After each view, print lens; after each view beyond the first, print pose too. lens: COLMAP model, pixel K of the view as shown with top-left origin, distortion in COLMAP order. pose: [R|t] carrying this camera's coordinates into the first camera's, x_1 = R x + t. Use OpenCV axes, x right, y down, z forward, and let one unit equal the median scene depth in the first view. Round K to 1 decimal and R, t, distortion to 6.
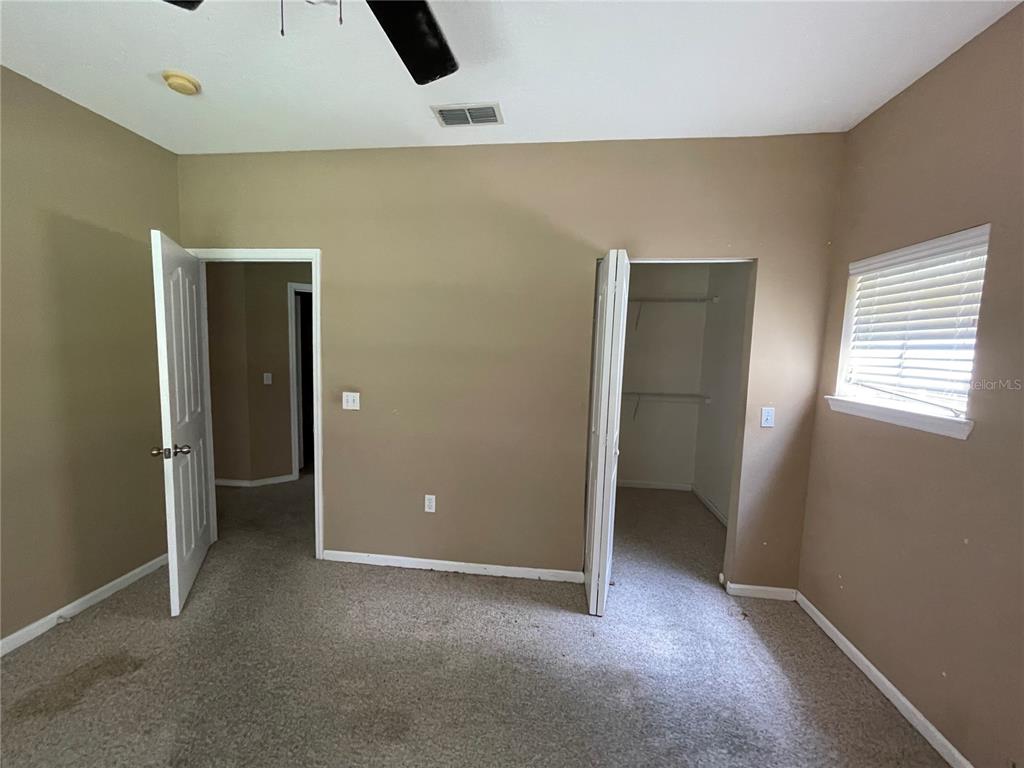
lens RADIAL K [[414.1, 0, 506.5], [0, 414.1, 387.5], [0, 0, 1]] dist [0.003272, 0.000953]
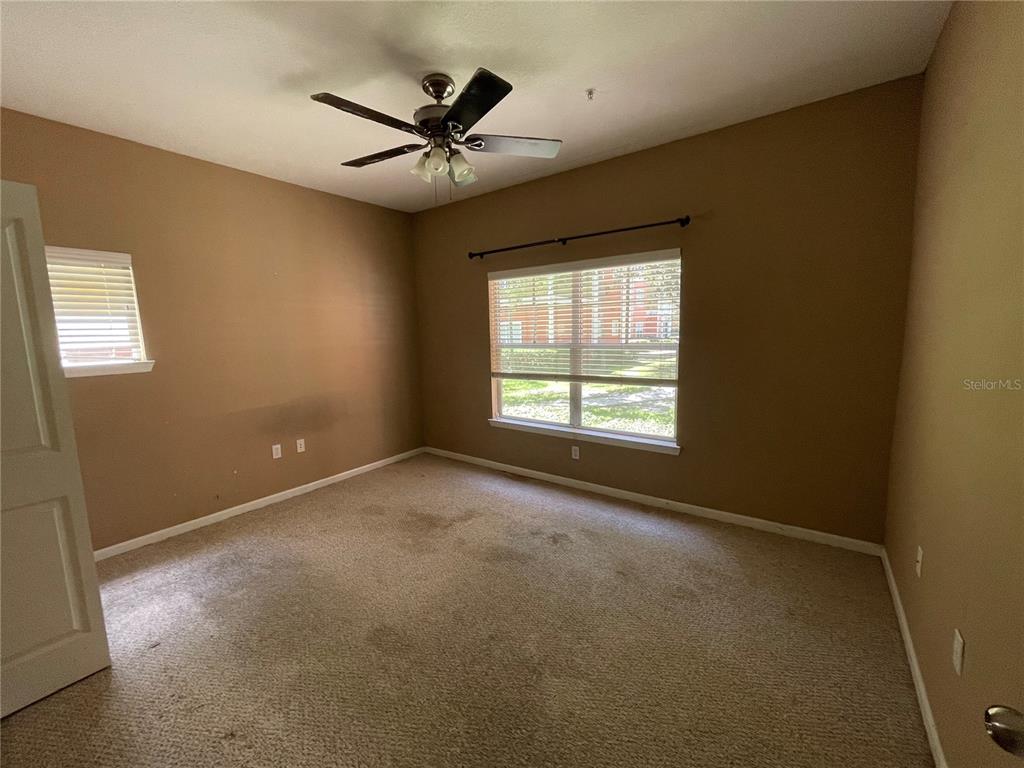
lens RADIAL K [[414.1, 0, 513.2], [0, 414.1, 380.6], [0, 0, 1]] dist [0.003272, 0.000953]
pose [[-0.874580, -0.061311, 0.480989, -1.002242], [0.052466, 0.974183, 0.219577, -0.131061], [-0.482033, 0.217273, -0.848785, 1.480607]]
